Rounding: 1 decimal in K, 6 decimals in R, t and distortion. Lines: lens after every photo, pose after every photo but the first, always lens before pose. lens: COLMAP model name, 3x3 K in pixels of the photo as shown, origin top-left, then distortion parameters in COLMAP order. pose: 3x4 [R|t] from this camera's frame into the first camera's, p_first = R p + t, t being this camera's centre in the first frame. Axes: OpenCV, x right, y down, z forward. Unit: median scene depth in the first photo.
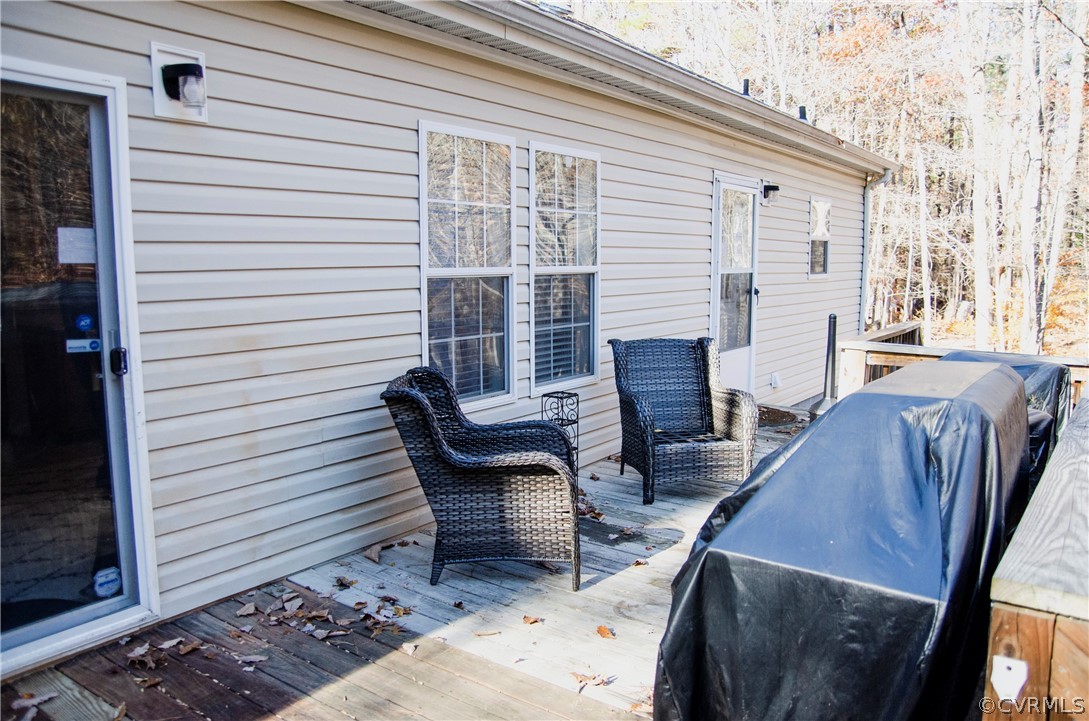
lens RADIAL K [[809.9, 0, 550.1], [0, 809.9, 363.3], [0, 0, 1]] dist [-0.124559, 0.119268]
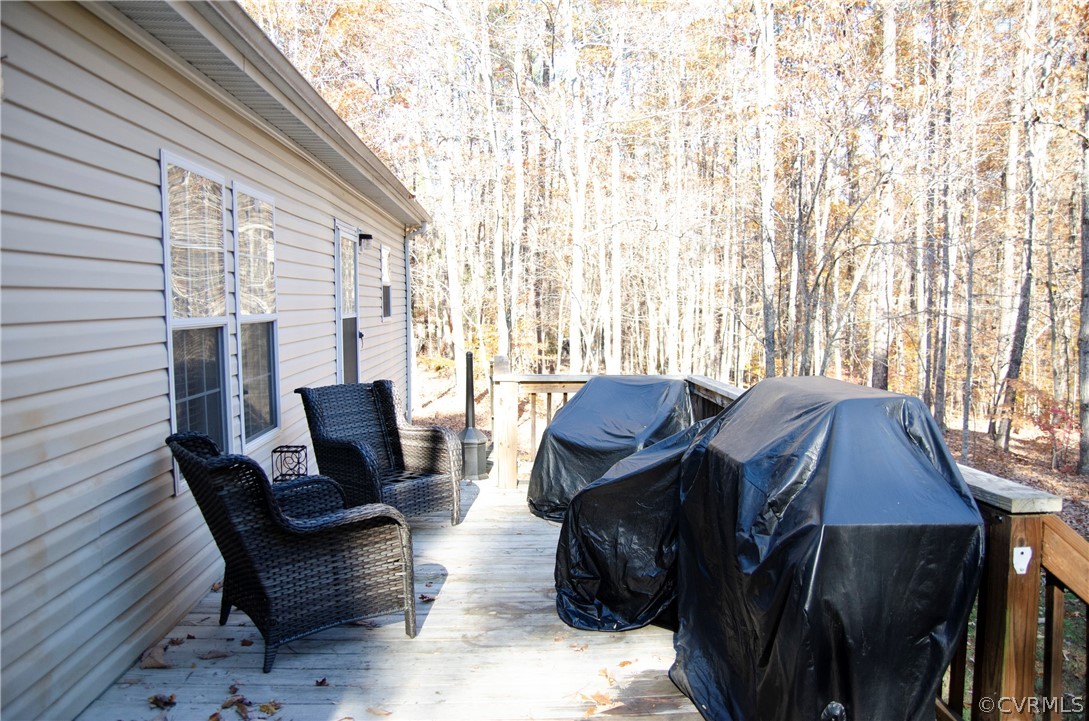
lens RADIAL K [[793.7, 0, 544.5], [0, 793.7, 360.5], [0, 0, 1]] dist [-0.127214, 0.127401]
pose [[0.788176, -0.051057, 0.613329, -0.388227], [0.085242, 0.996004, -0.026629, -0.018118], [-0.609518, 0.073270, 0.789379, 0.103639]]
